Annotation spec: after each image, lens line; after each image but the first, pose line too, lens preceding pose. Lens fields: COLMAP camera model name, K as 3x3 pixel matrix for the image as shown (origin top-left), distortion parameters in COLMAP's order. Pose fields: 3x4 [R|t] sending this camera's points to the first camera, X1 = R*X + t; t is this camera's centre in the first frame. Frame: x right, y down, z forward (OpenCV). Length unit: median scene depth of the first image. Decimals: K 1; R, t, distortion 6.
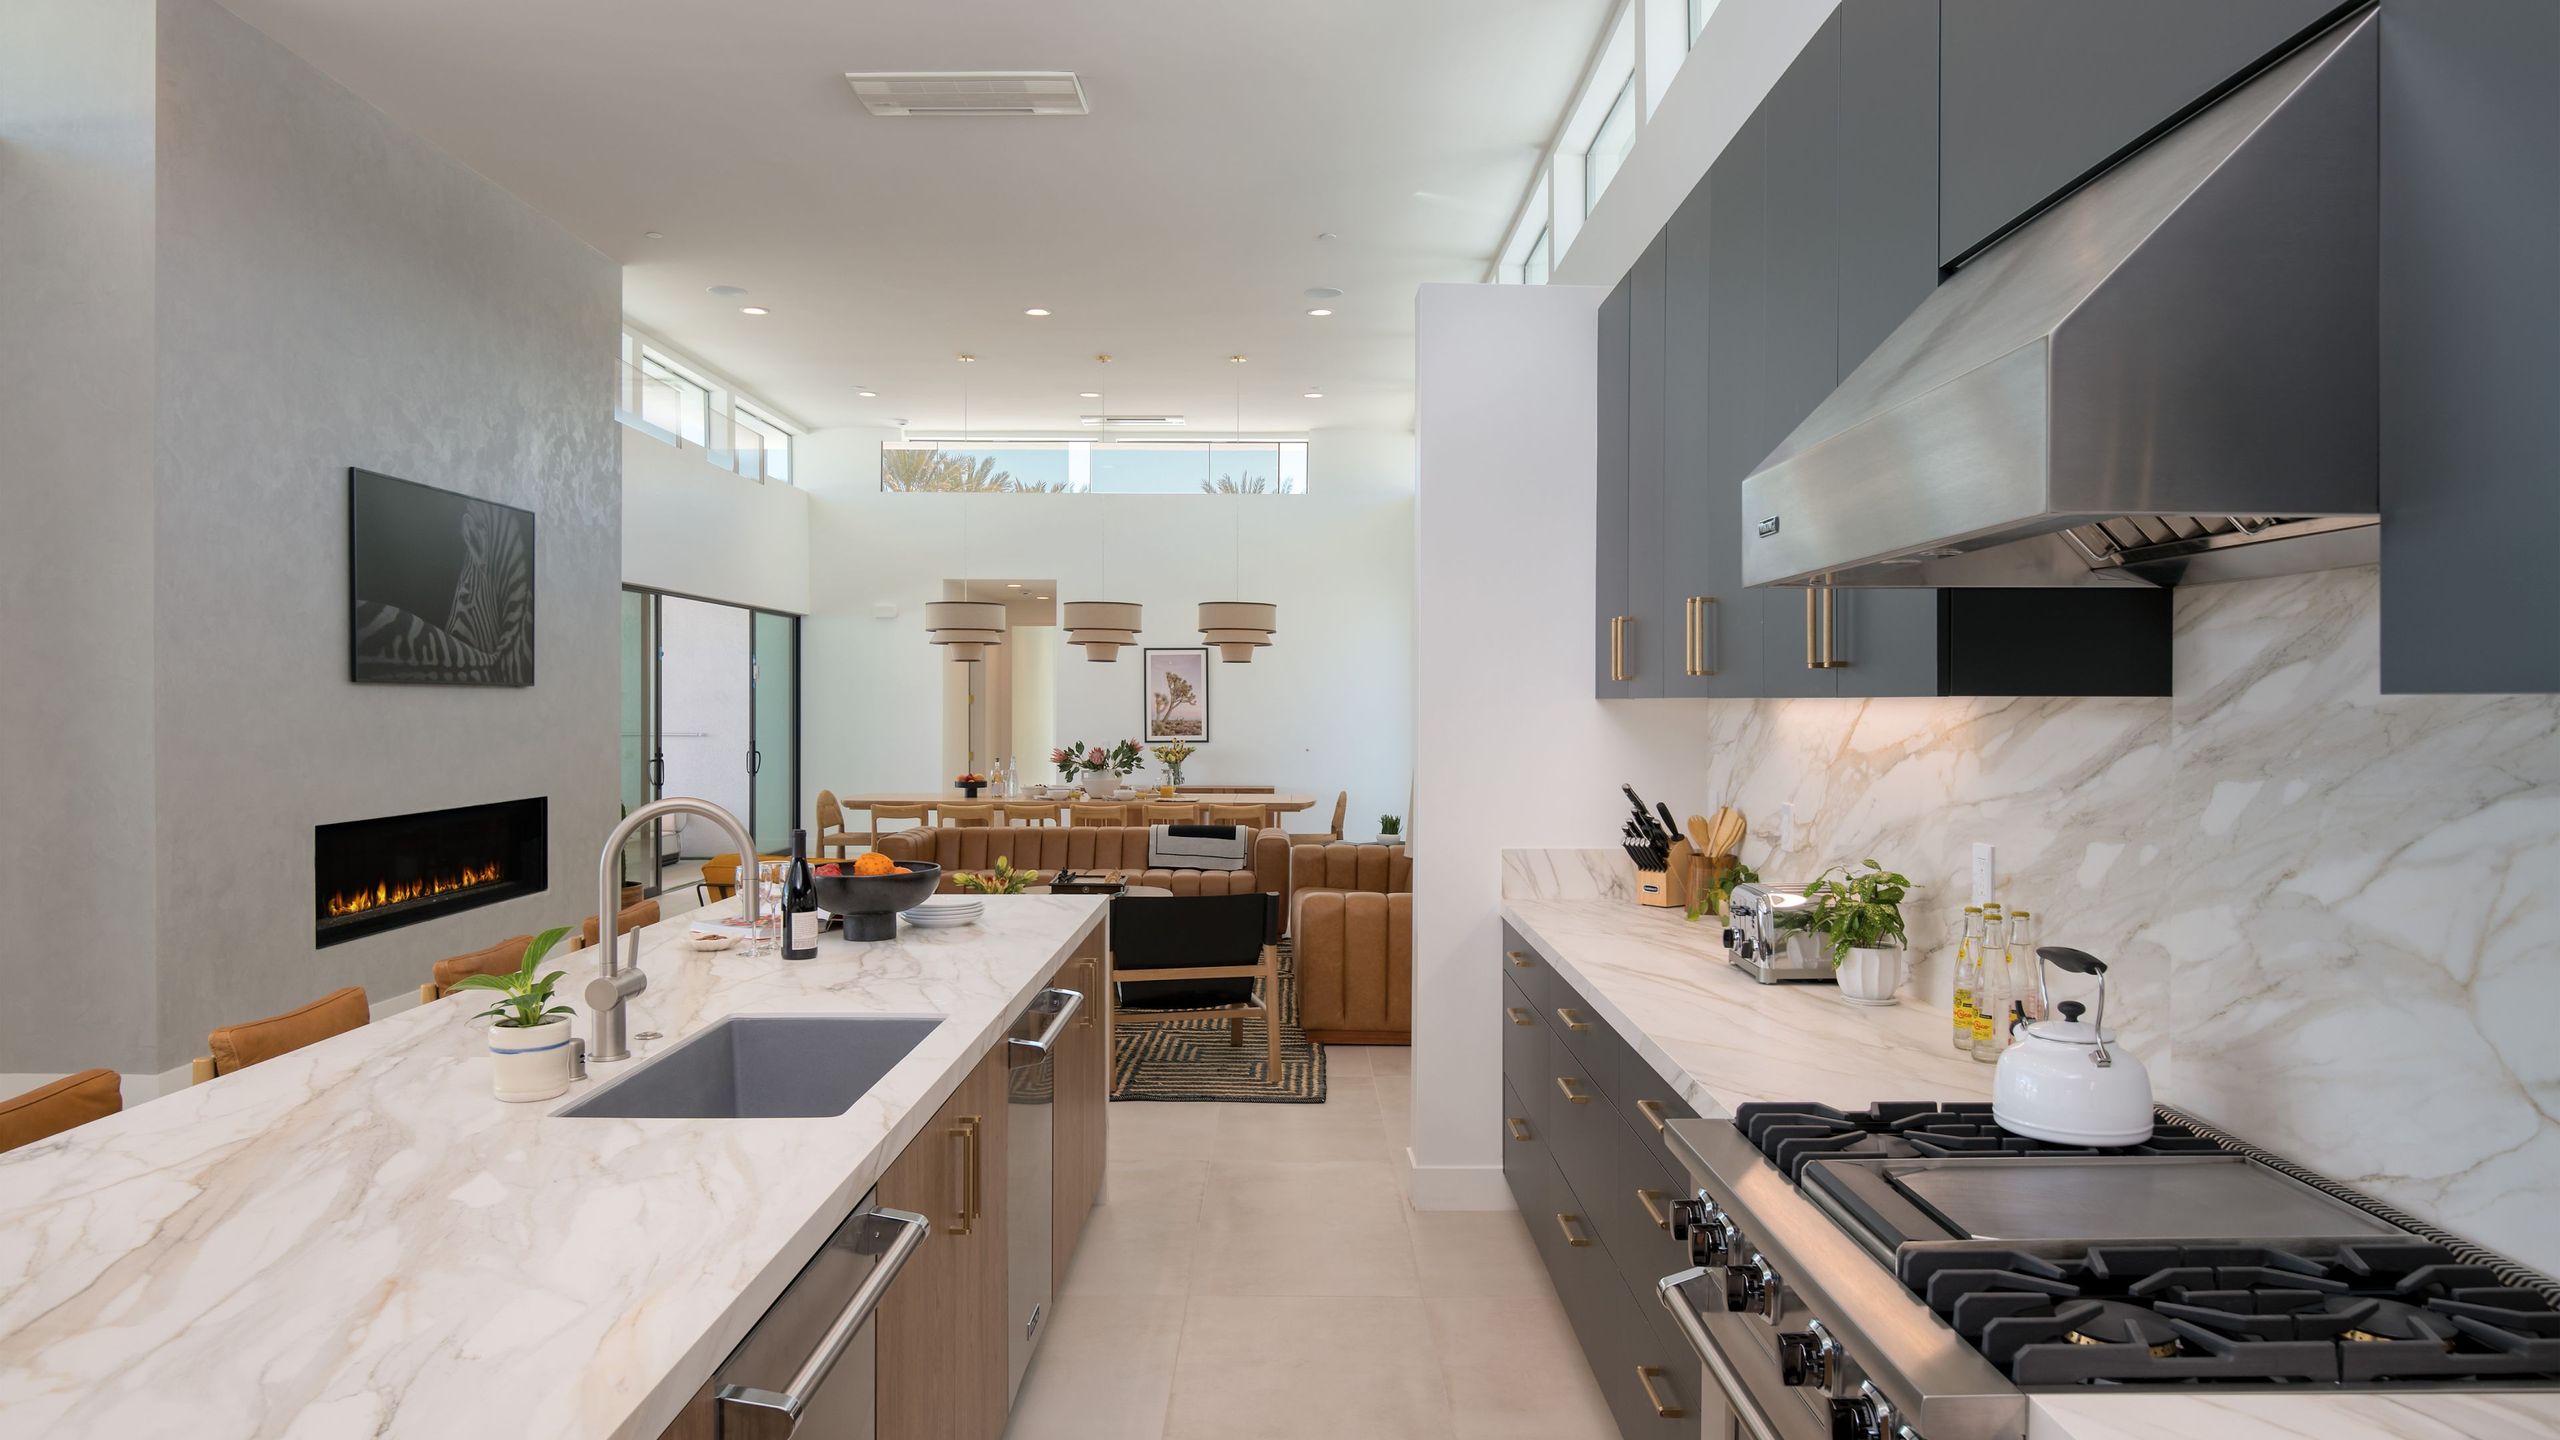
lens RADIAL K [[1591.3, 0, 1280.0], [0, 1591.3, 720.0], [0, 0, 1]] dist [-0.000712, -0.000379]
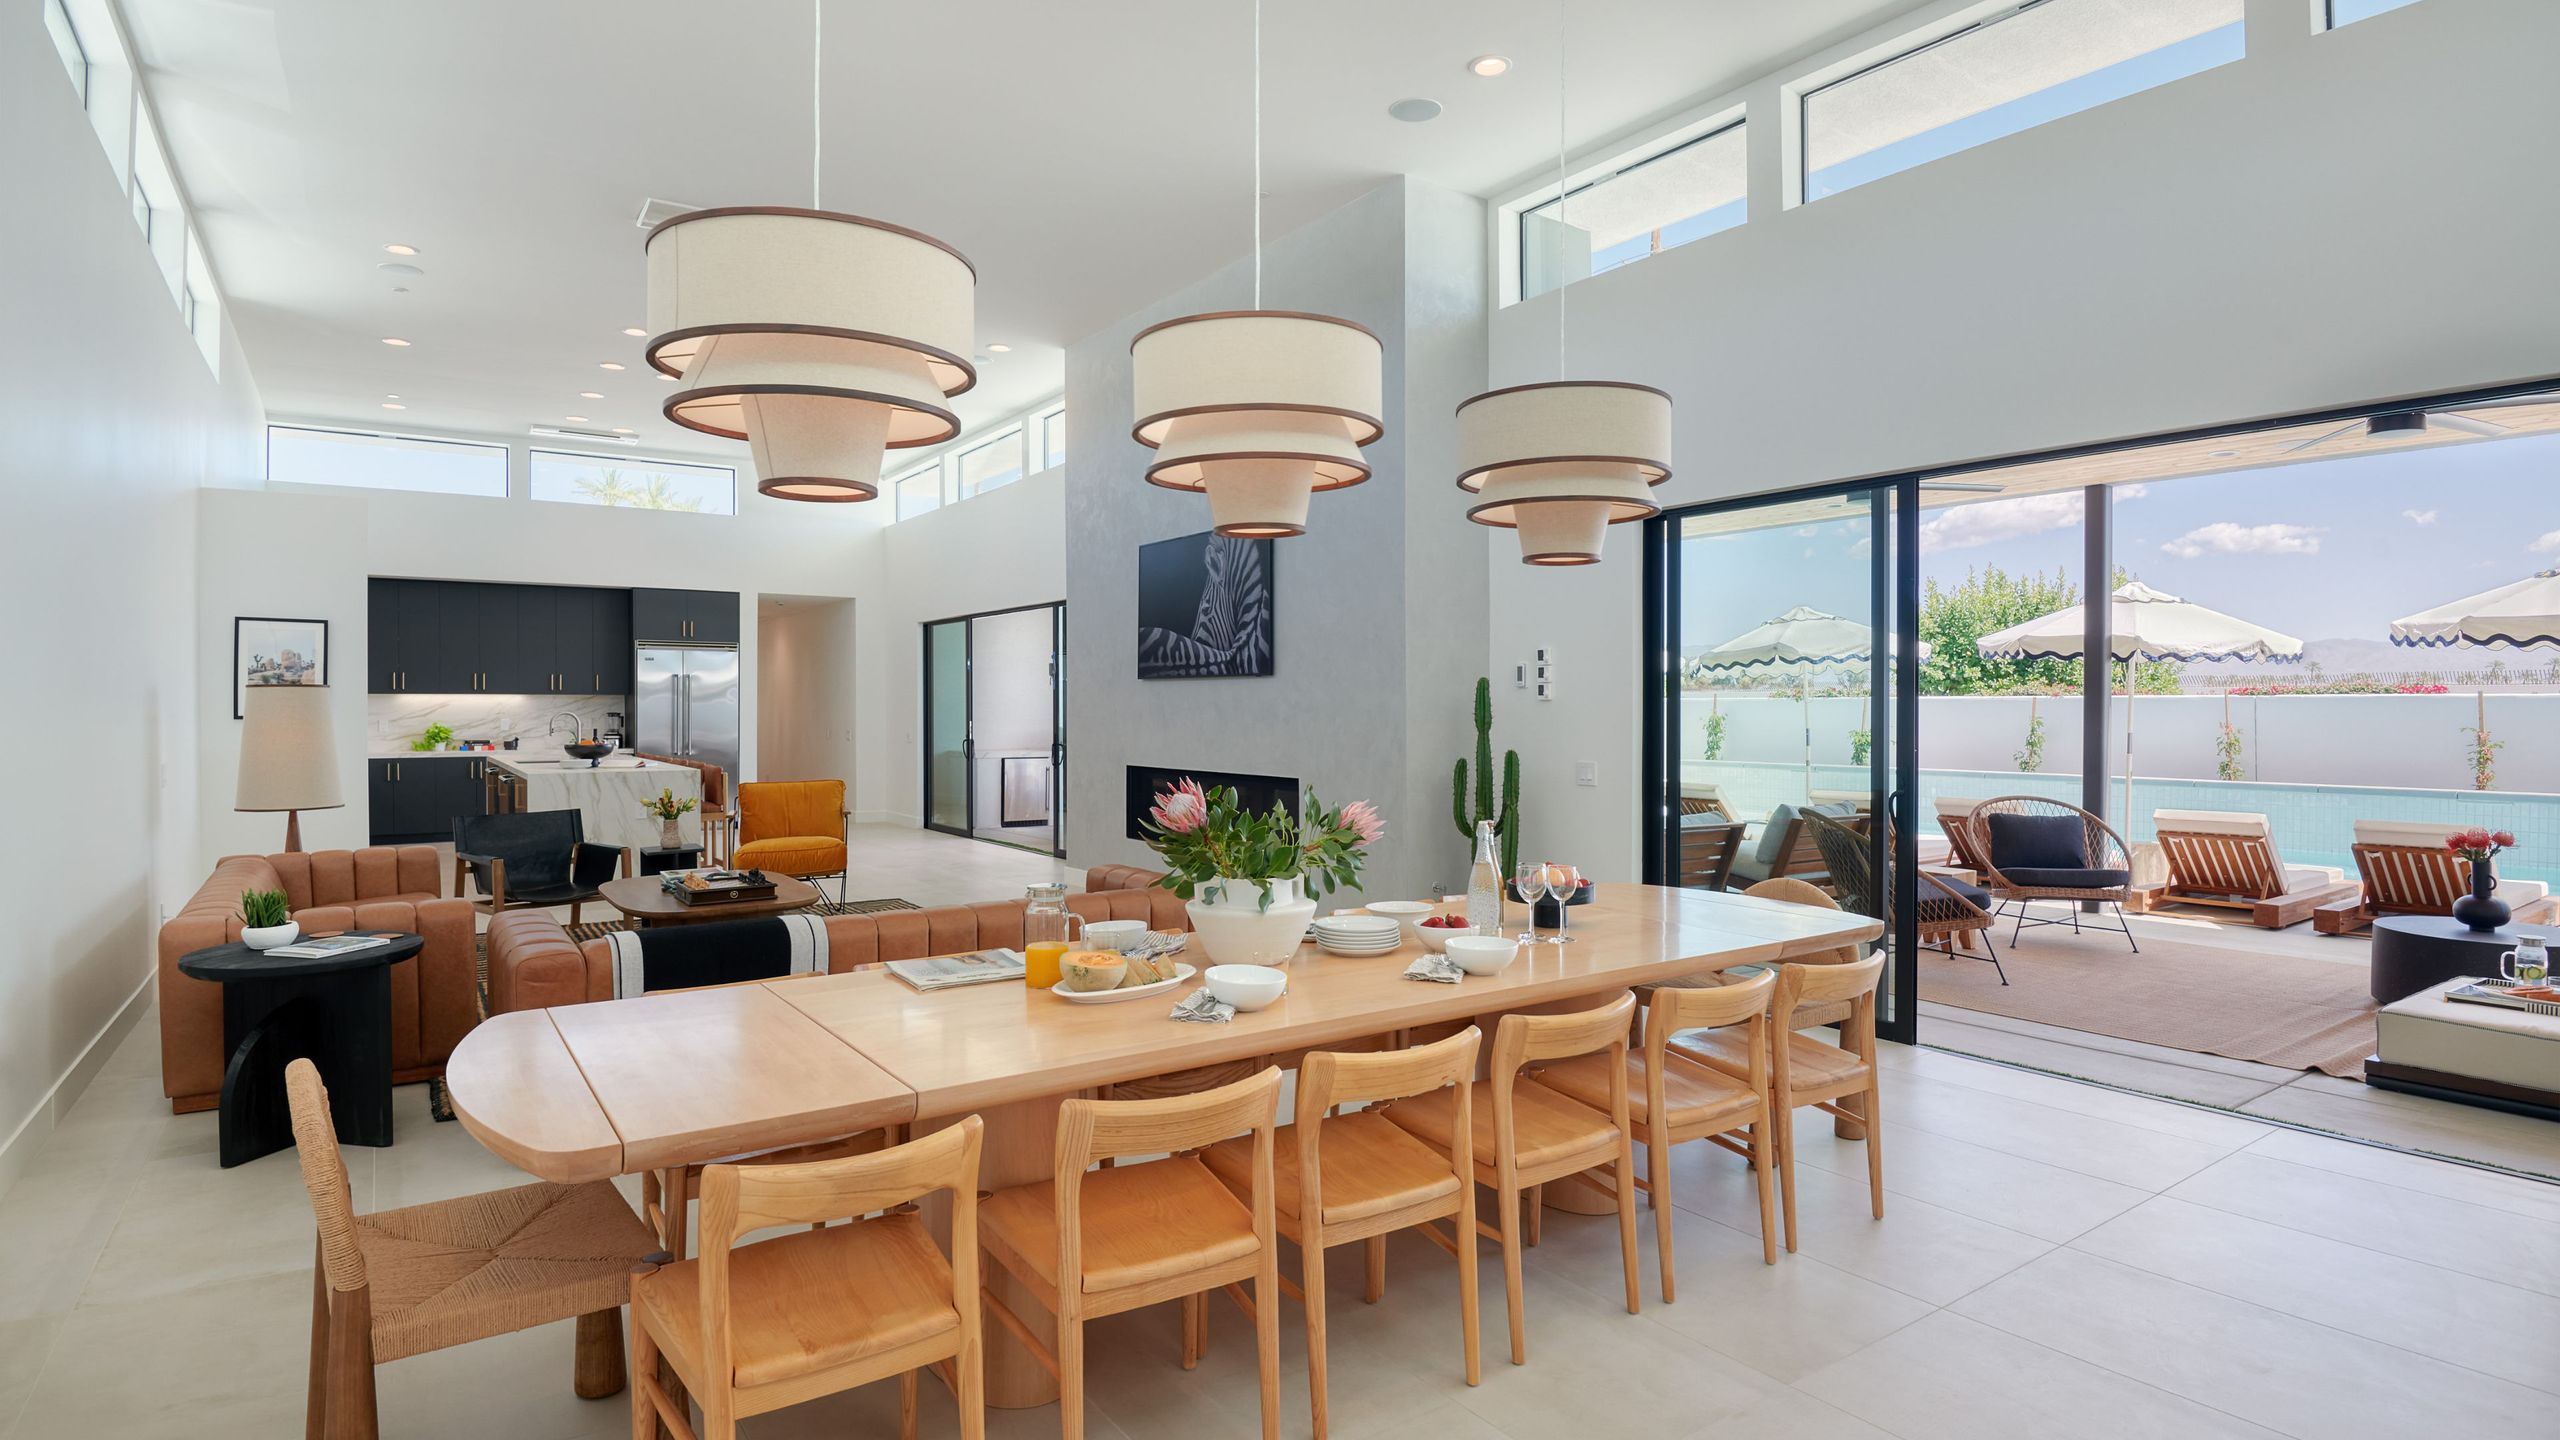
lens RADIAL K [[1307.9, 0, 1278.0], [0, 1307.9, 713.7], [0, 0, 1]] dist [0.030445, -0.020461]
pose [[-0.817992, 0.000369, -0.575229, 0.036396], [-0.009126, 0.999866, 0.013619, -0.004891], [0.575157, 0.016390, -0.817879, 1.240941]]
